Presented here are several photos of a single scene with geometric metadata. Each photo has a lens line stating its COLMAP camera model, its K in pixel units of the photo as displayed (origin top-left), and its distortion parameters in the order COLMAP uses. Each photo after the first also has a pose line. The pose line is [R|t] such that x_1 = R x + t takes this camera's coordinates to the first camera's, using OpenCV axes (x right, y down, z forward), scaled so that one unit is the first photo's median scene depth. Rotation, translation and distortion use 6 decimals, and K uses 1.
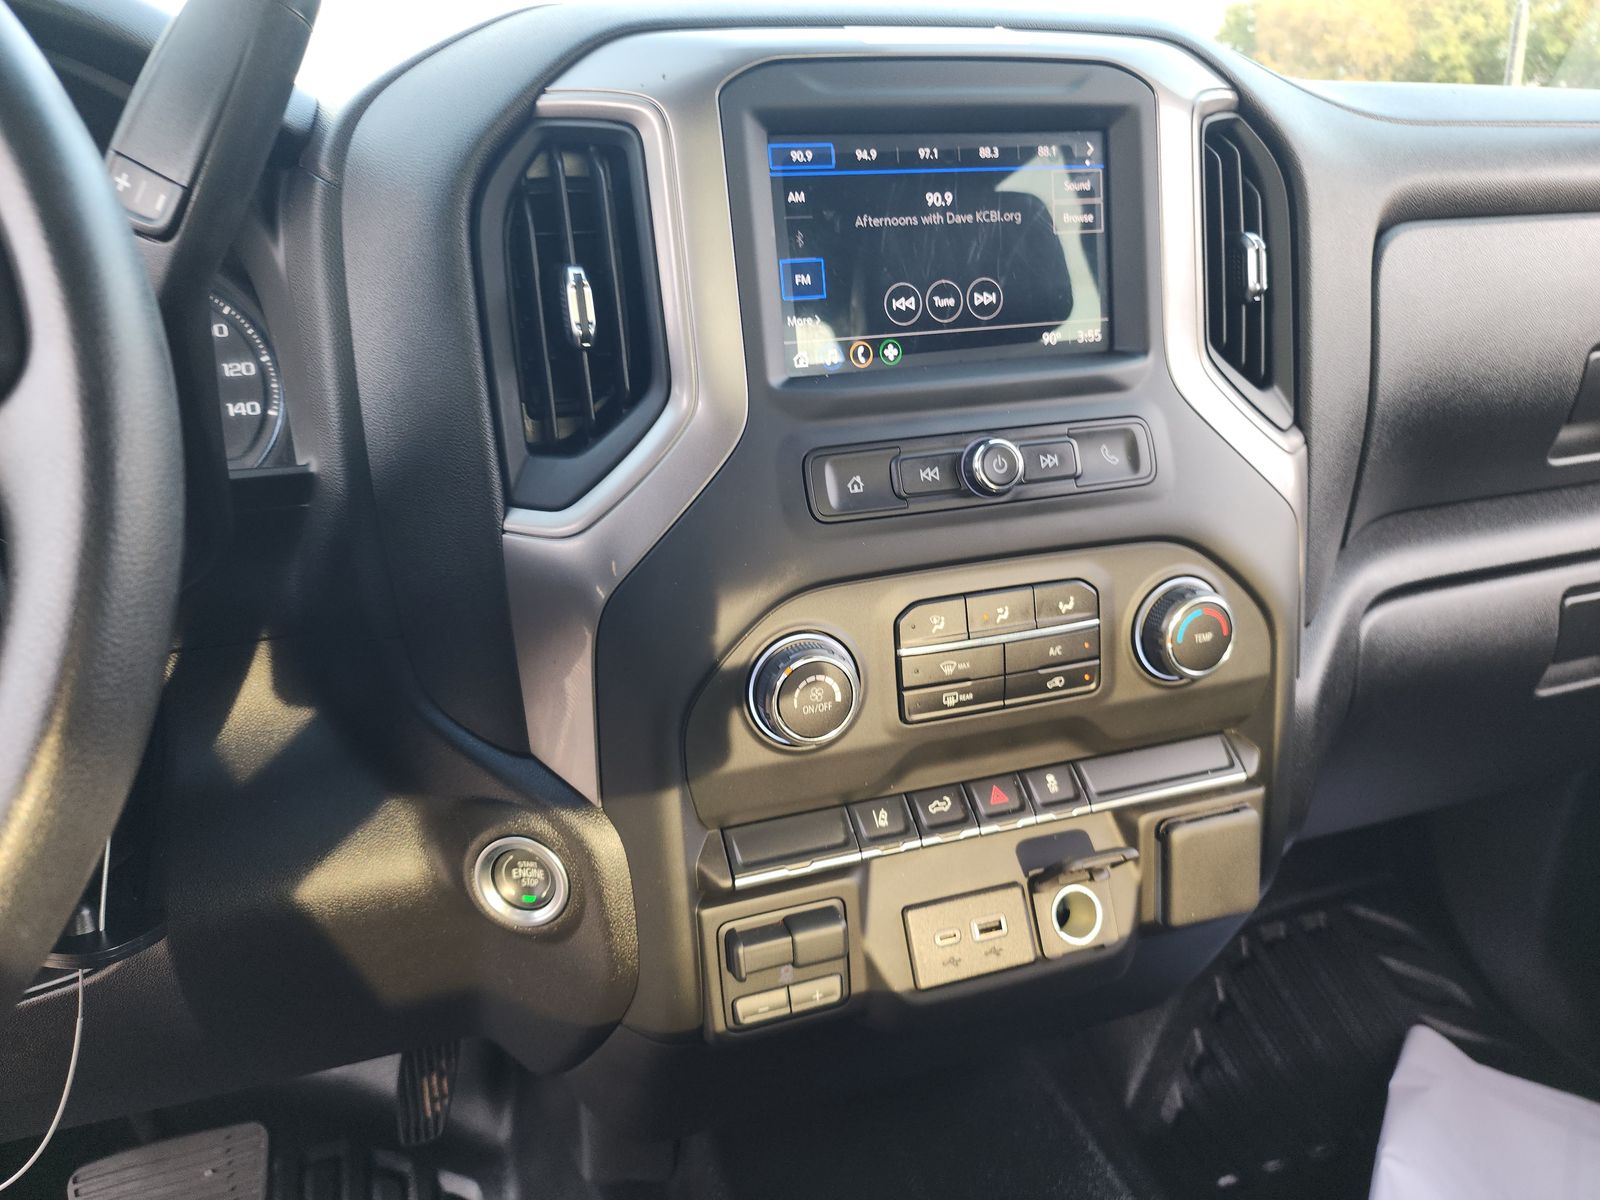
lens RADIAL K [[1068.3, 0, 789.0], [0, 1068.3, 605.0], [0, 0, 1]] dist [0.024717, -0.023189]
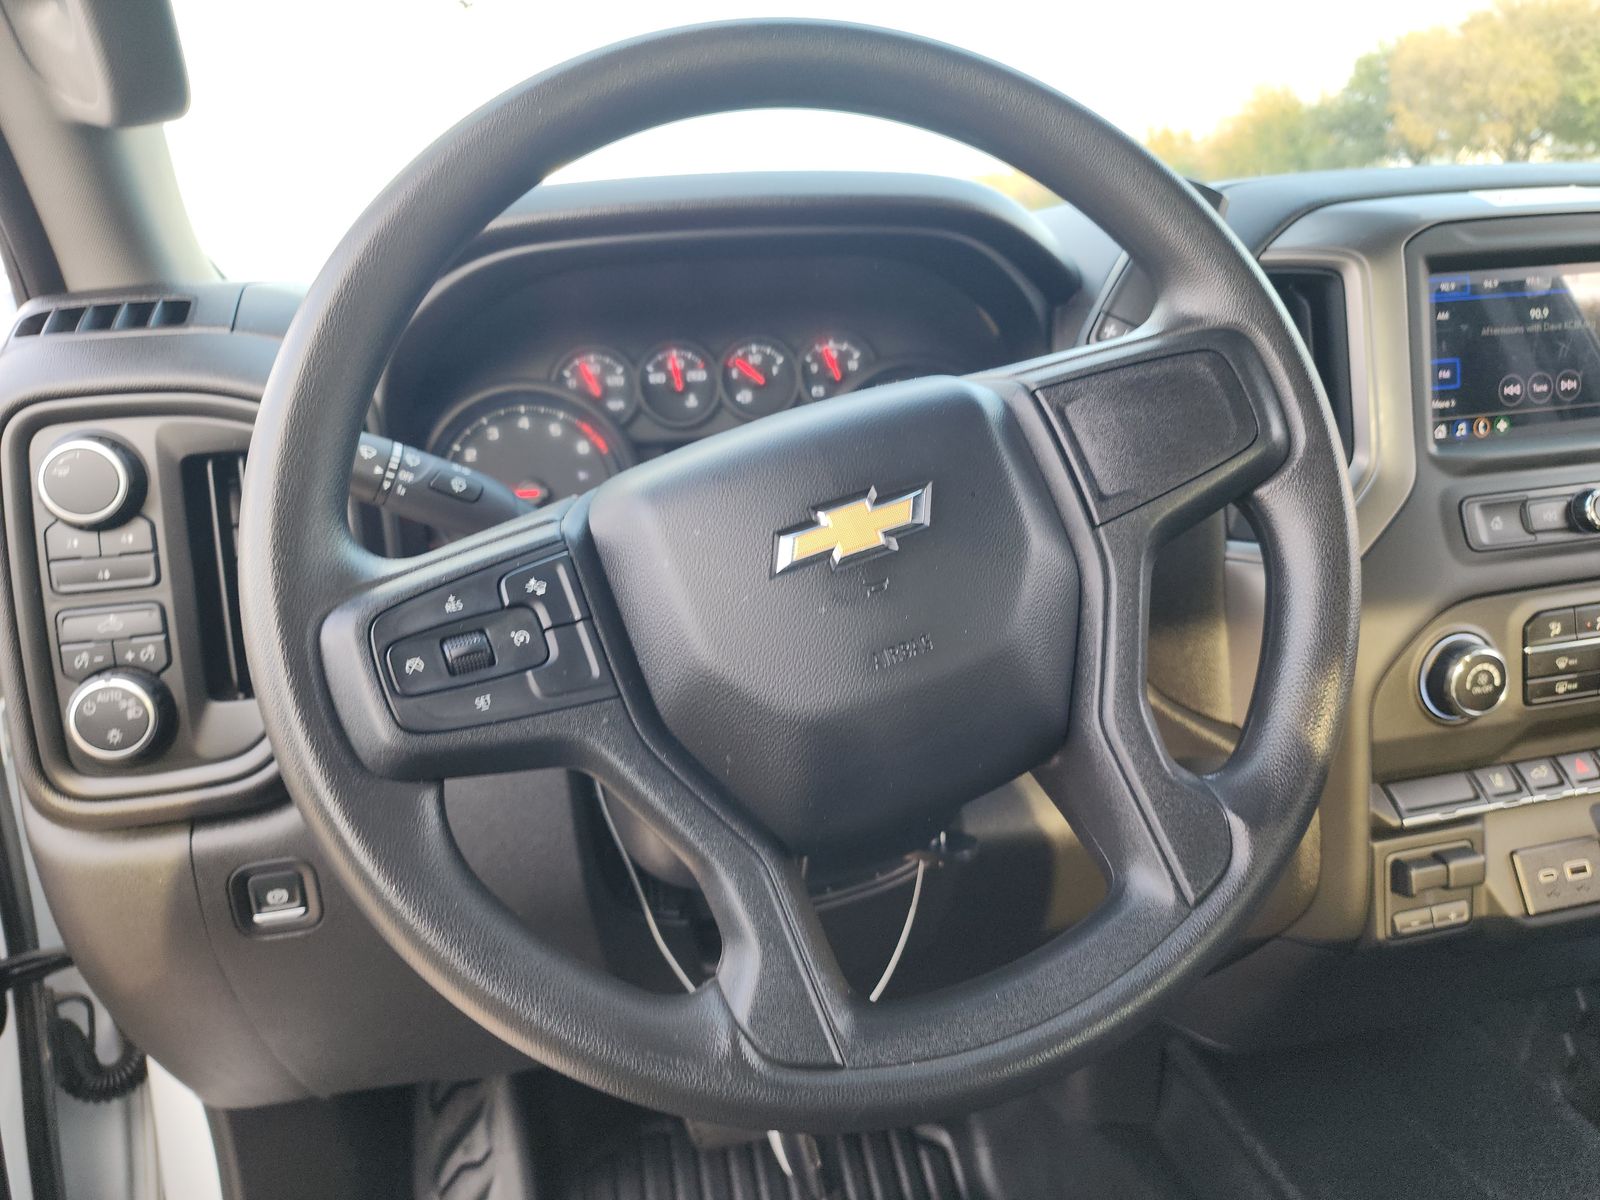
lens RADIAL K [[1068.3, 0, 806.6], [0, 1068.3, 591.8], [0, 0, 1]] dist [0.024717, -0.023189]
pose [[0.995696, 0.004307, -0.092581, -0.637484], [-0.009974, 0.998097, -0.060845, 0.059670], [0.092143, 0.061506, 0.993844, -0.395263]]
